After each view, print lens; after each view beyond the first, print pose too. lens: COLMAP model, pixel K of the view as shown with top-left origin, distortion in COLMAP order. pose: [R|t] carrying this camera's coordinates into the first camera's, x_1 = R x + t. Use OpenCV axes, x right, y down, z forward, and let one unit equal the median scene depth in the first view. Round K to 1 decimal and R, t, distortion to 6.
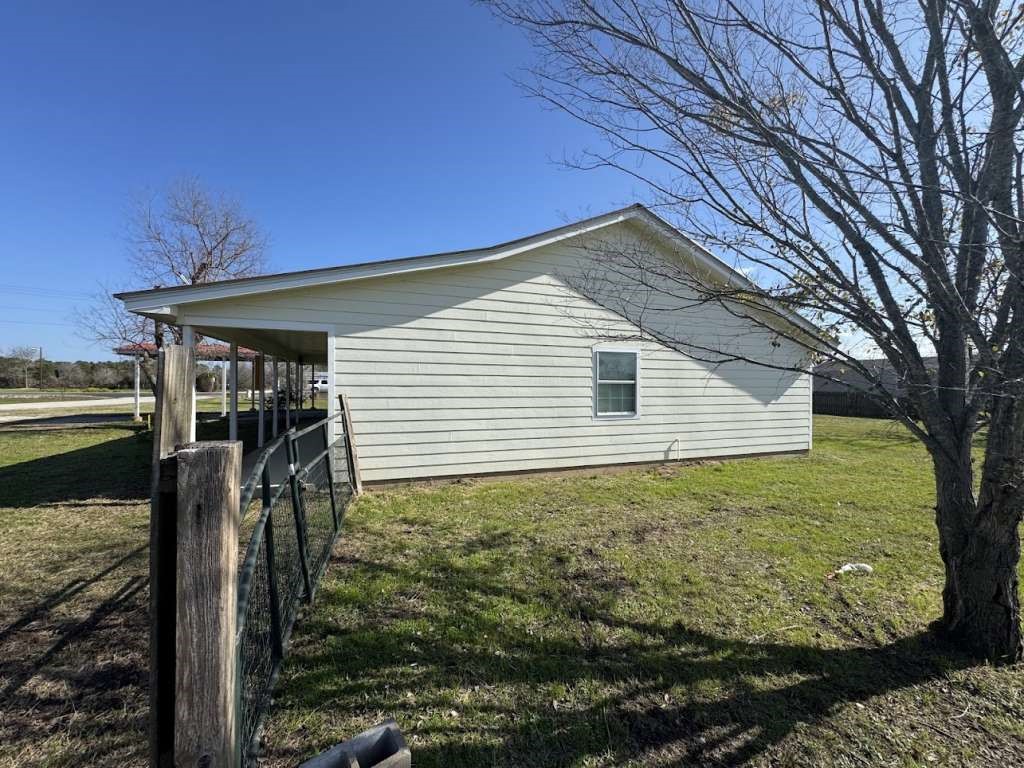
lens RADIAL K [[409.3, 0, 512.0], [0, 409.3, 384.0], [0, 0, 1]] dist [-0.001325, -0.000083]
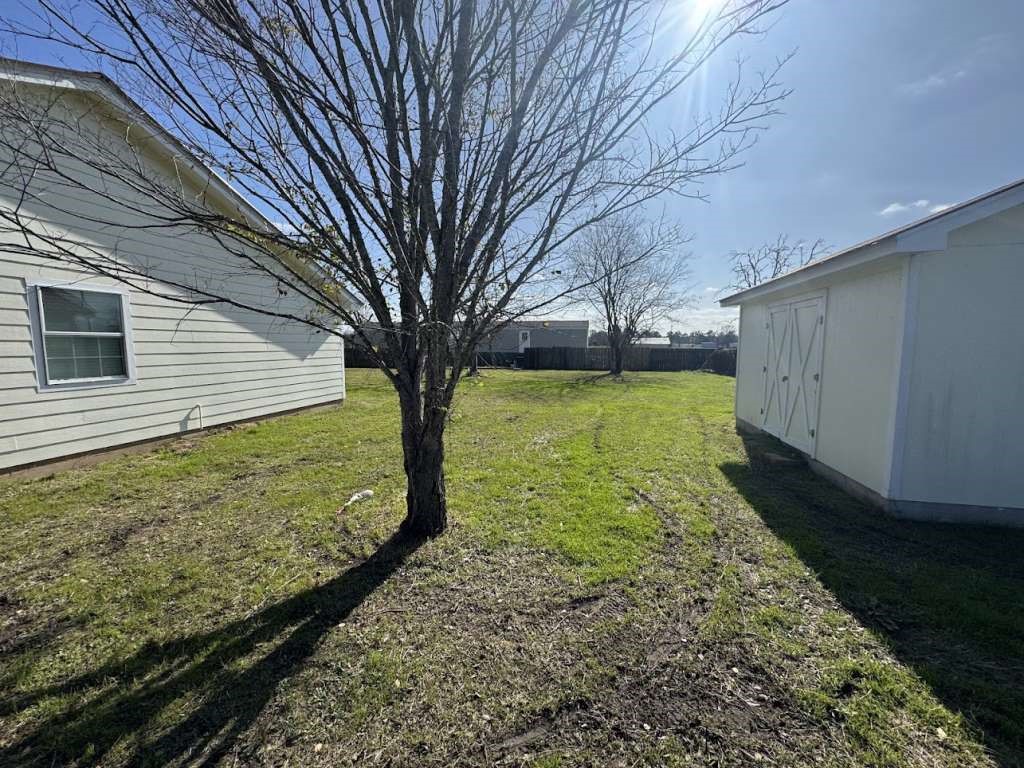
lens RADIAL K [[409.3, 0, 512.0], [0, 409.3, 384.0], [0, 0, 1]] dist [-0.001325, -0.000083]
pose [[0.545900, -0.084710, 0.833557, 0.129719], [0.000322, 0.994897, 0.100895, 0.018955], [-0.837850, -0.054810, 0.543142, 0.031945]]
